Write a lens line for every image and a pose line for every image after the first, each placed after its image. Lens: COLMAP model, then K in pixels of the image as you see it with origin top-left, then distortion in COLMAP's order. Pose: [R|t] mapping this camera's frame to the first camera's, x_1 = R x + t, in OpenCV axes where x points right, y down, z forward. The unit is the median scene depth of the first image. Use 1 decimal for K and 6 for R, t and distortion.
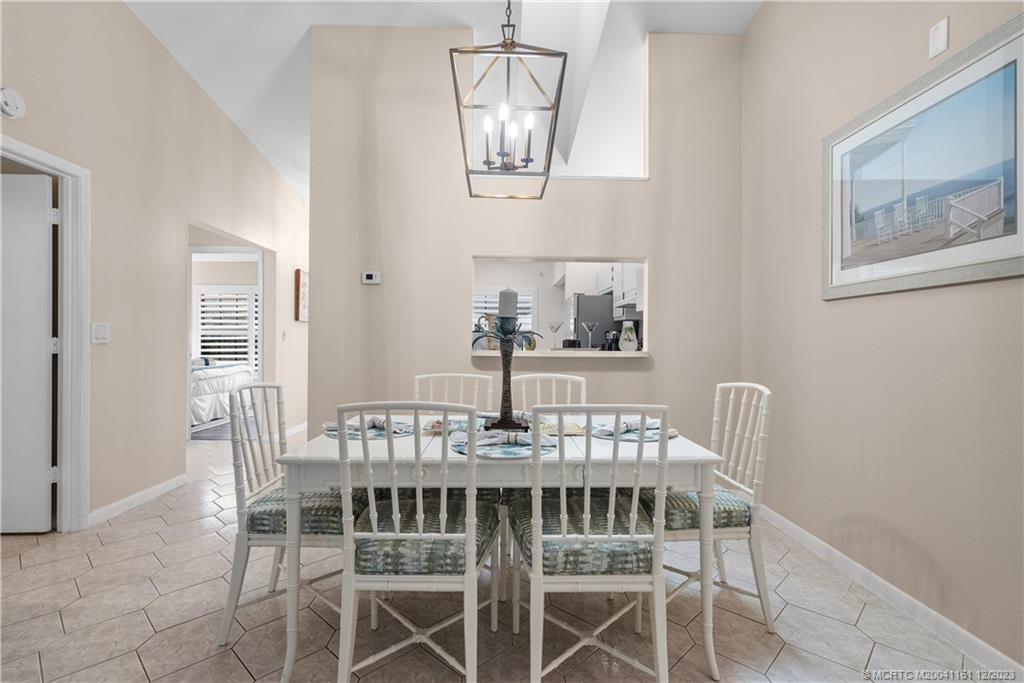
lens RADIAL K [[489.6, 0, 512.0], [0, 489.6, 341.5], [0, 0, 1]] dist [0.002810, 0.000133]
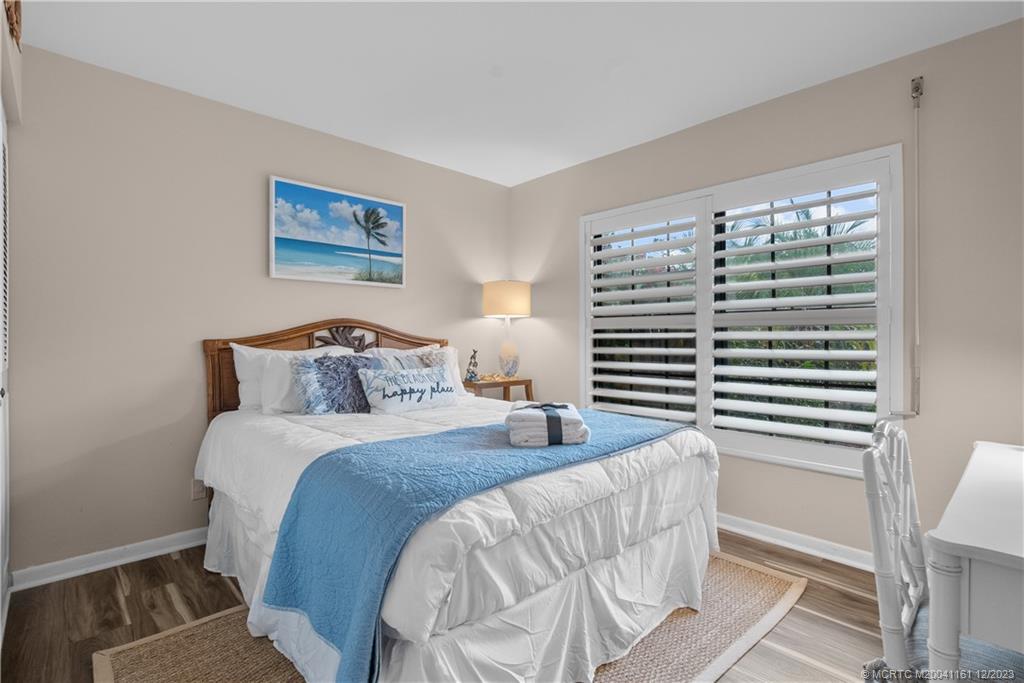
lens RADIAL K [[483.0, 0, 512.0], [0, 483.0, 341.5], [0, 0, 1]] dist [-0.000601, 0.000038]
pose [[0.667386, 0.002599, -0.744708, -0.364482], [-0.000438, 0.999995, 0.003097, -0.003419], [0.744712, -0.001740, 0.667383, 0.660370]]
